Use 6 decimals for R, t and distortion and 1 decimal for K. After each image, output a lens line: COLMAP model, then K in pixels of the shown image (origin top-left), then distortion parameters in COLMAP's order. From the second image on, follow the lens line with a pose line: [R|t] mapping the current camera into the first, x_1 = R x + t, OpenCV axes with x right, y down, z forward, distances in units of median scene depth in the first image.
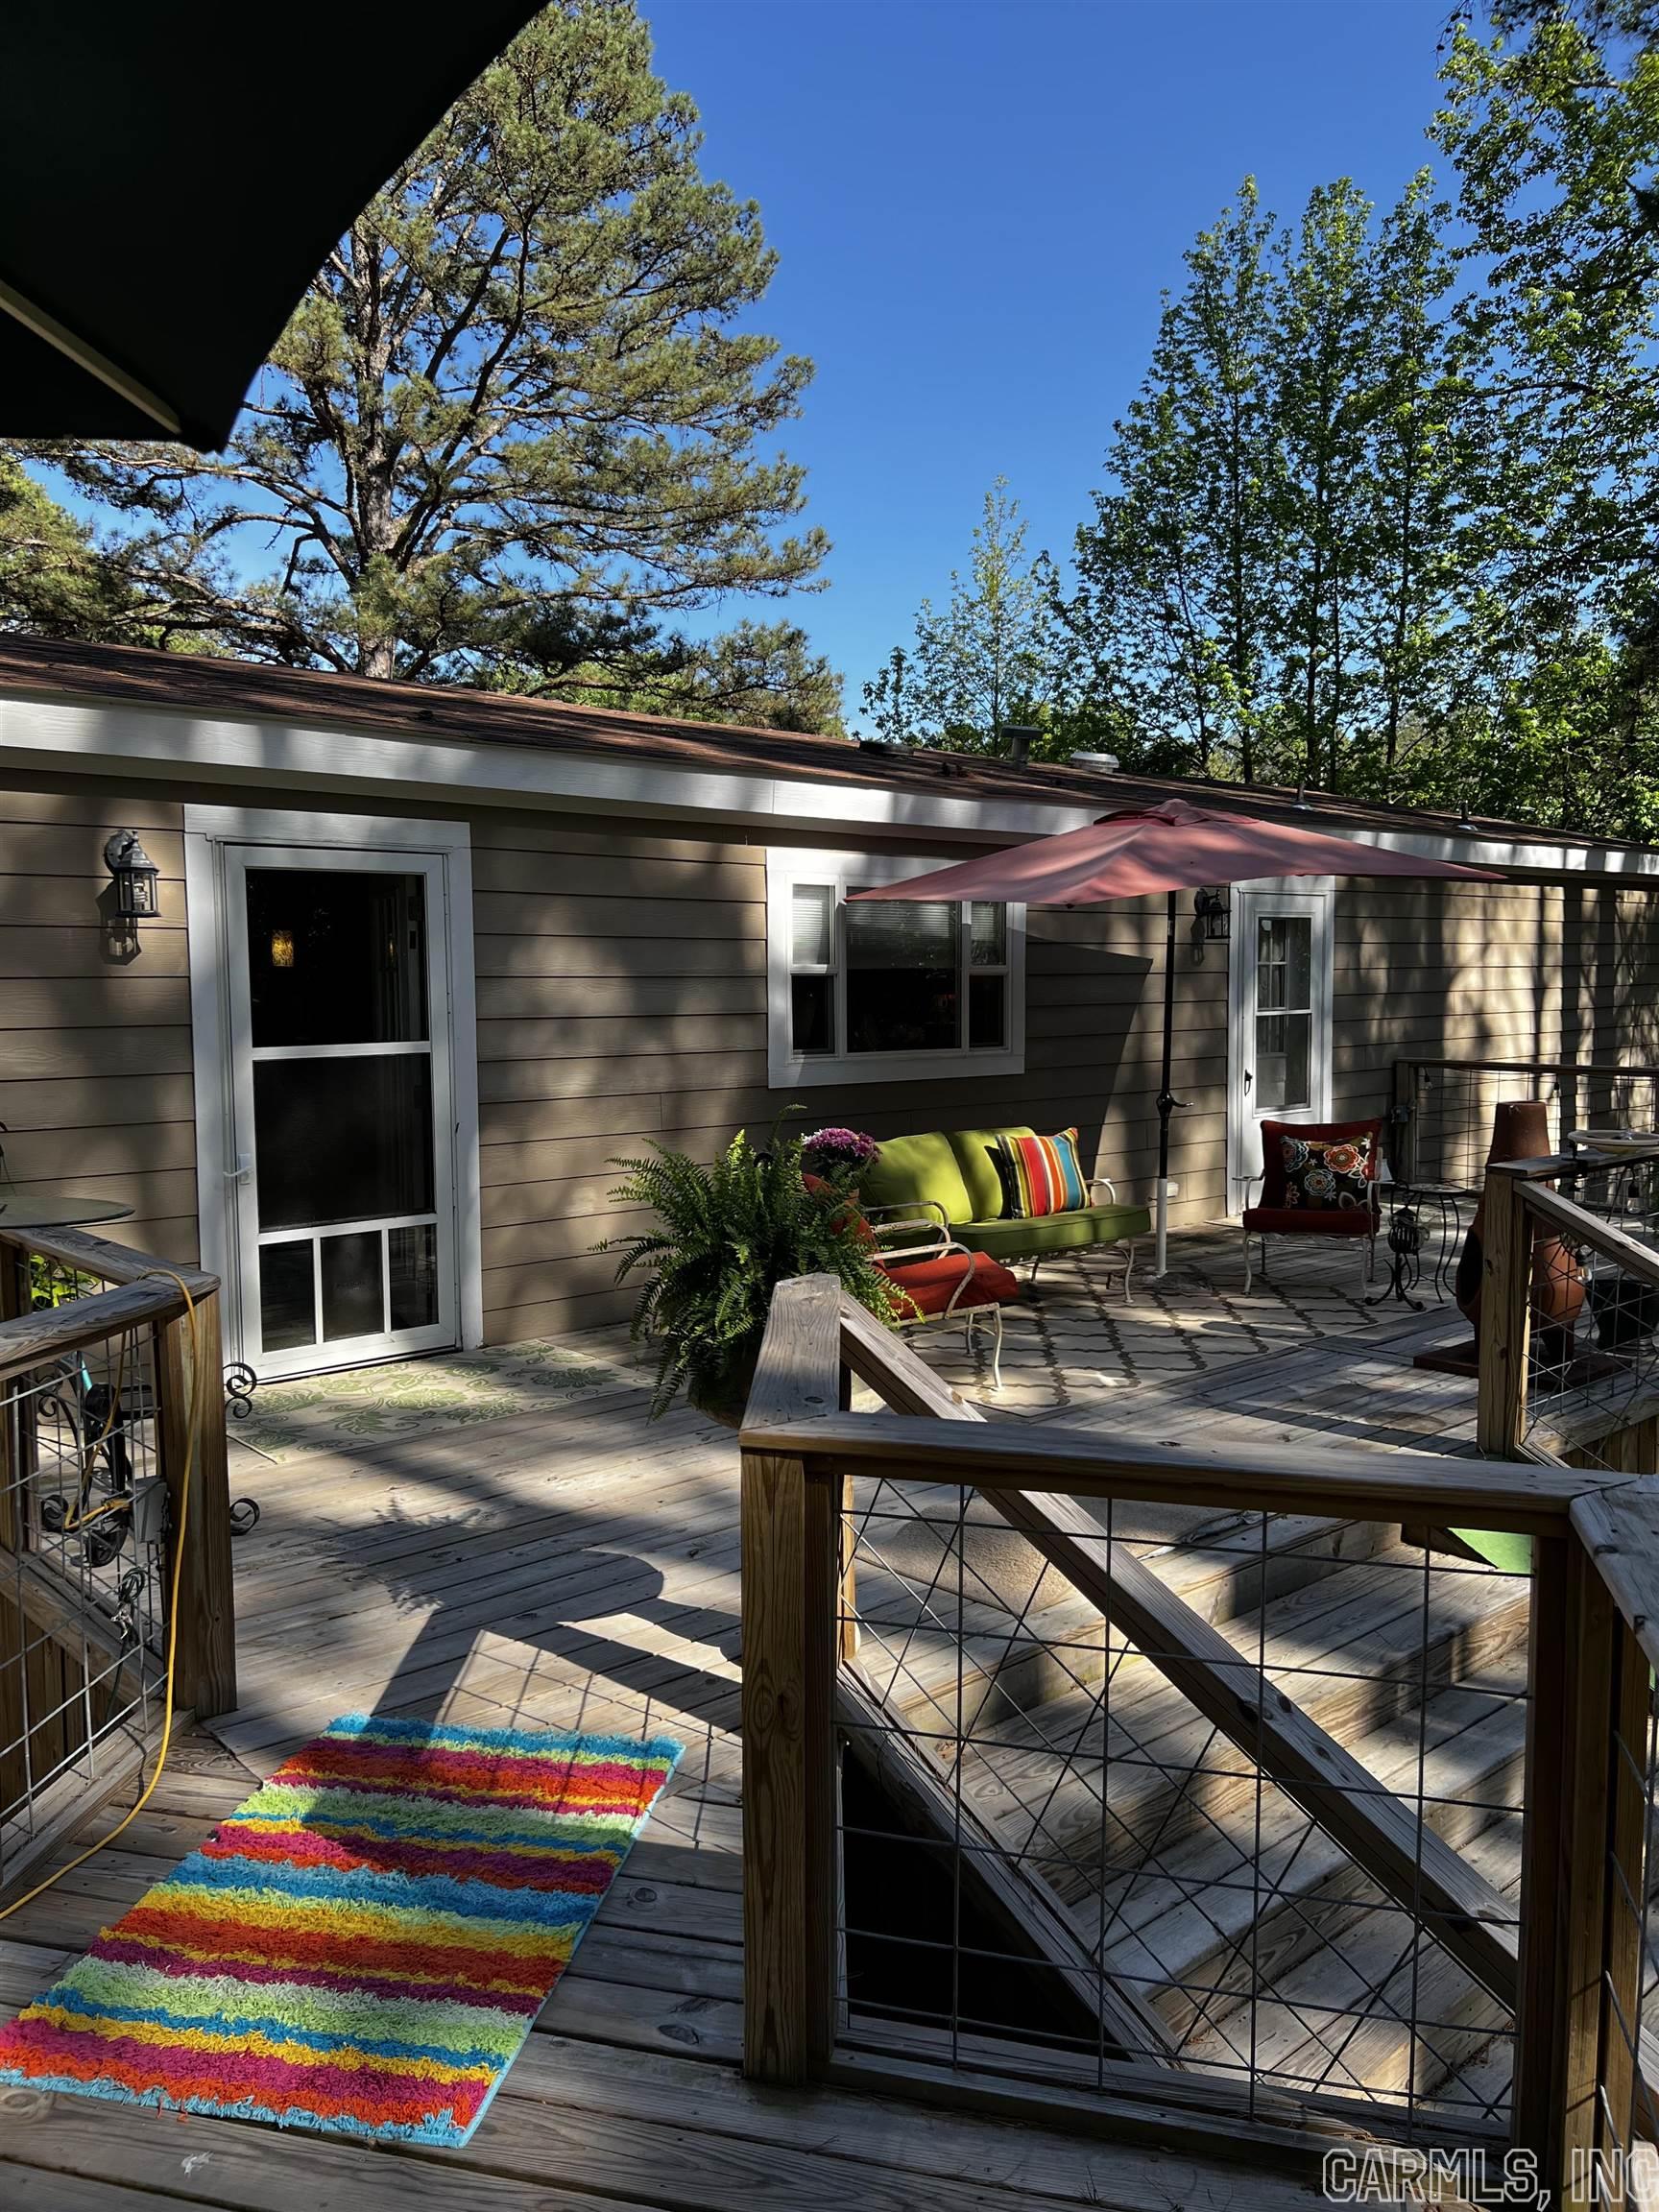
lens RADIAL K [[1711.2, 0, 825.4], [0, 1711.2, 1097.5], [0, 0, 1]] dist [0.064033, -0.062992]
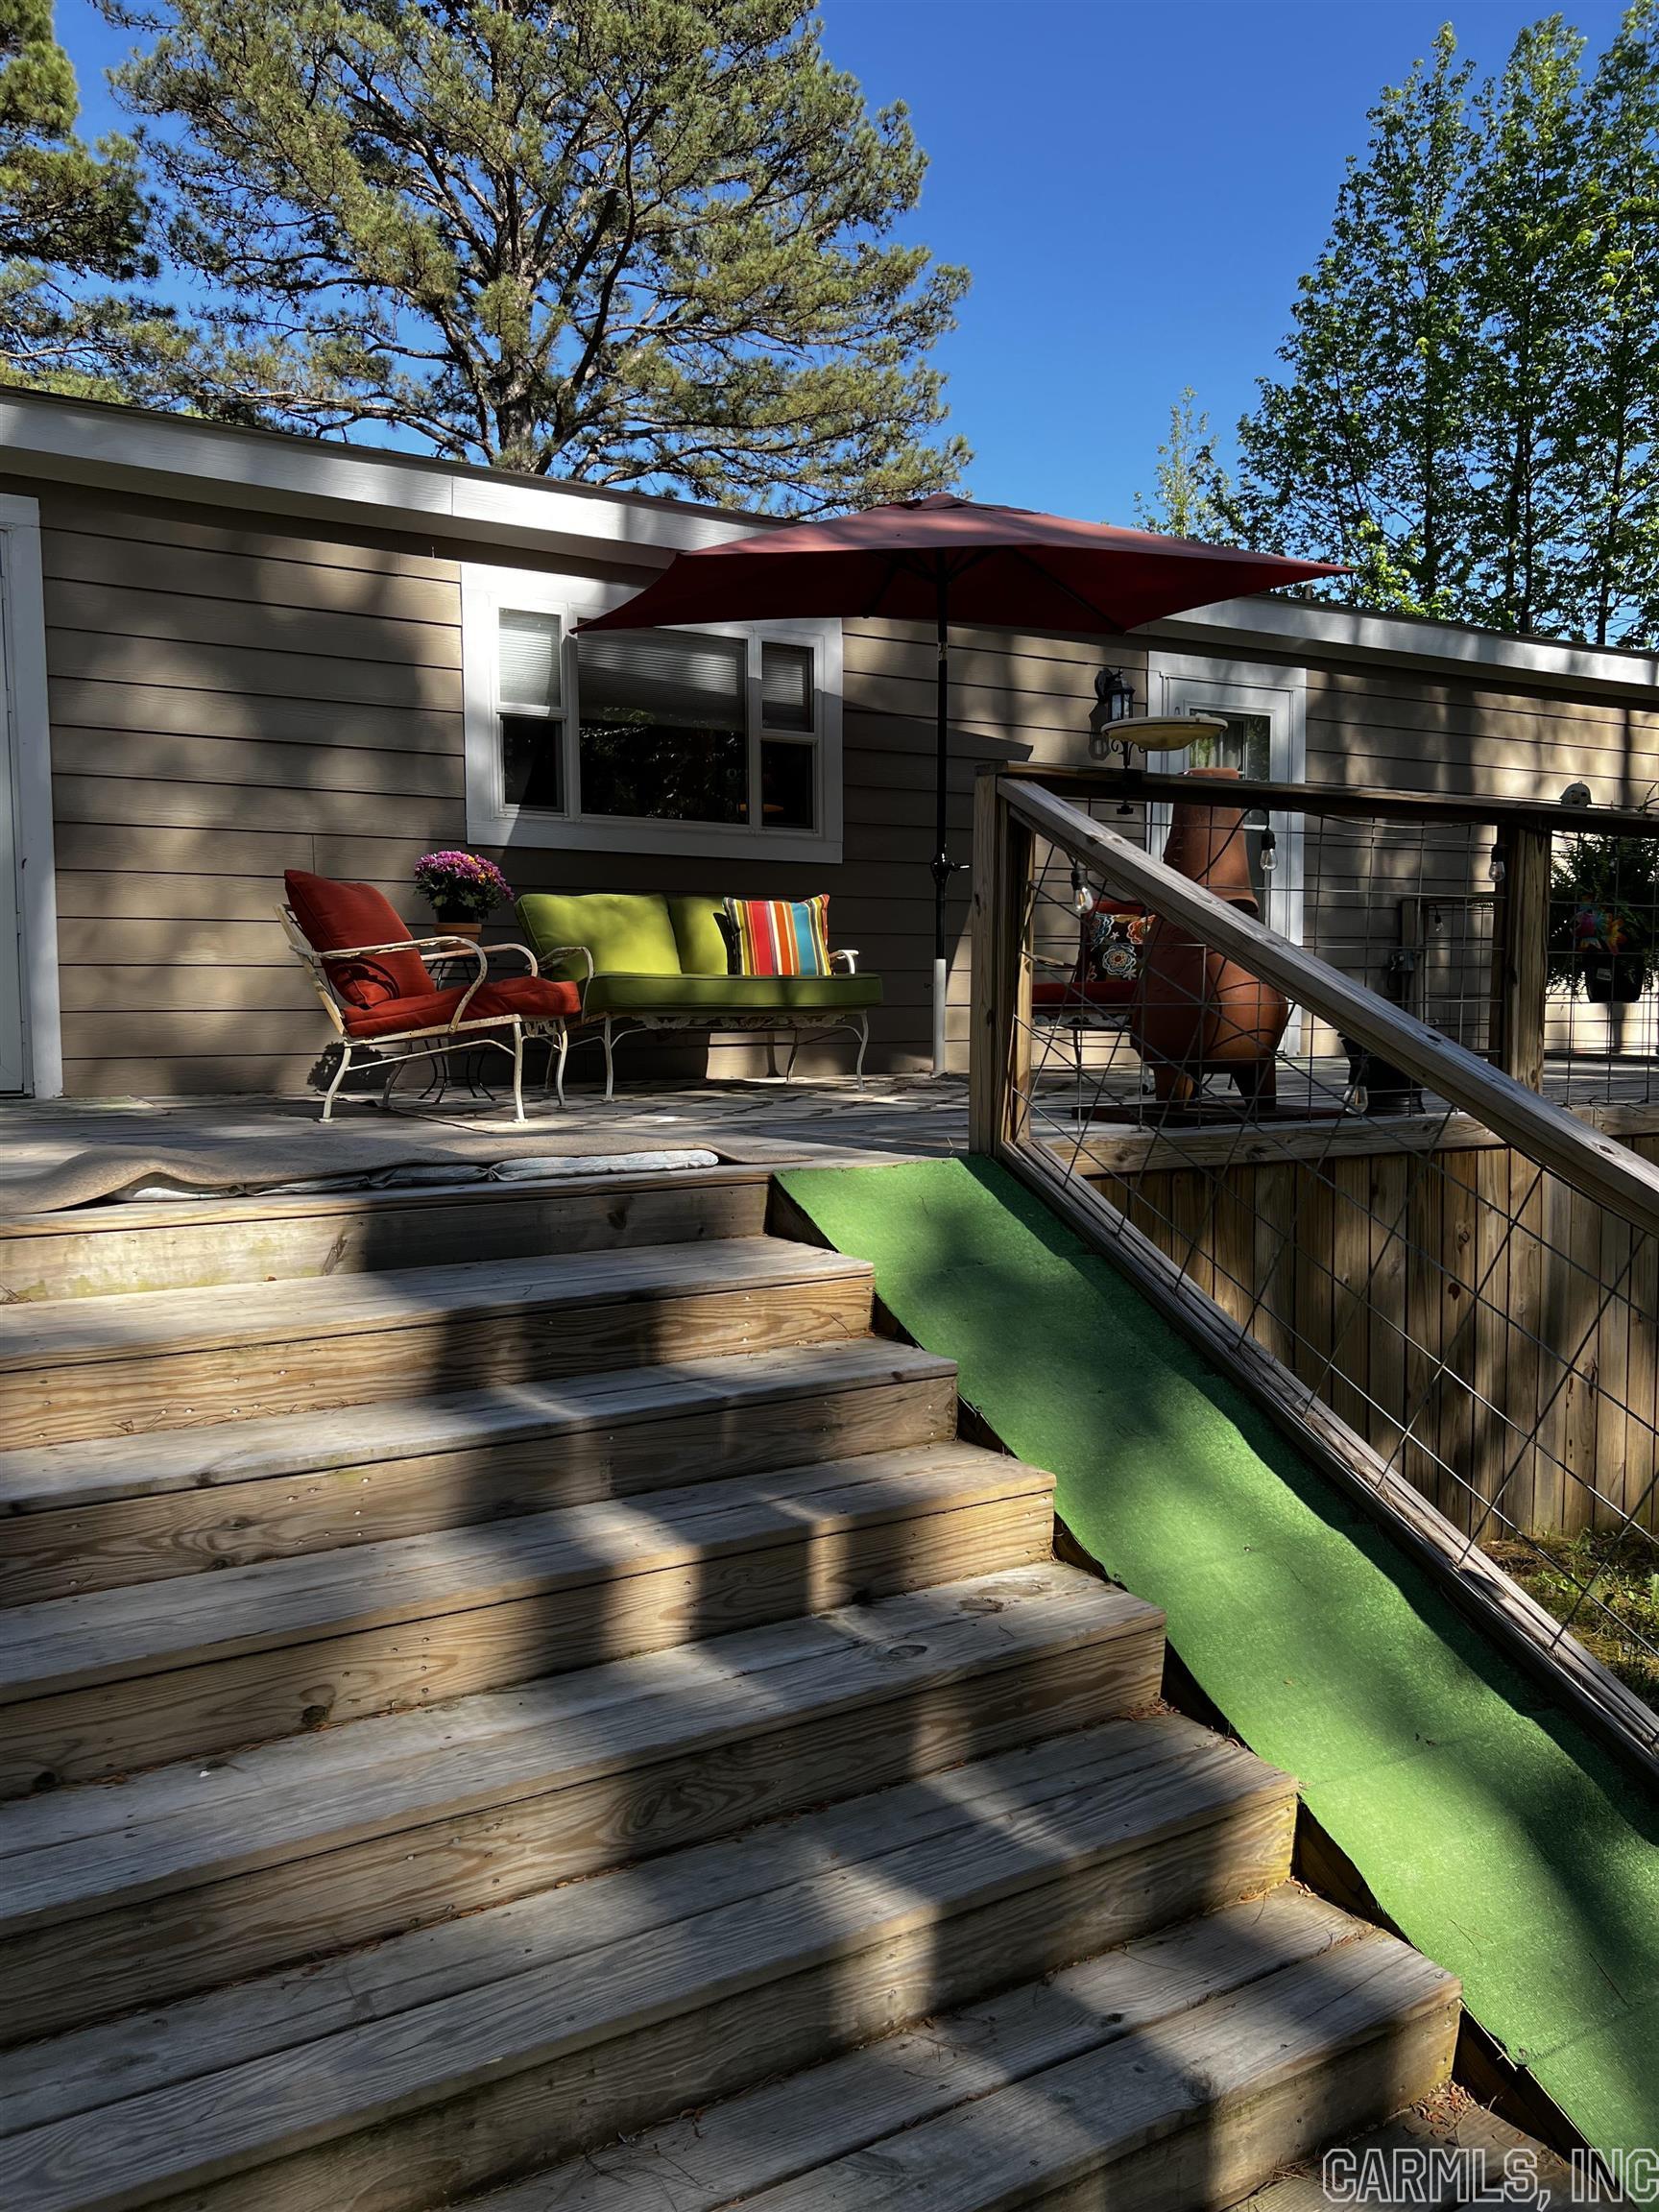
lens RADIAL K [[1662.8, 0, 808.2], [0, 1662.8, 1127.5], [0, 0, 1]] dist [0.053540, -0.058127]
pose [[0.979748, 0.018987, -0.199332, 0.119134], [-0.016821, 0.999780, 0.012555, 0.048274], [0.199527, -0.008948, 0.979851, 0.074468]]
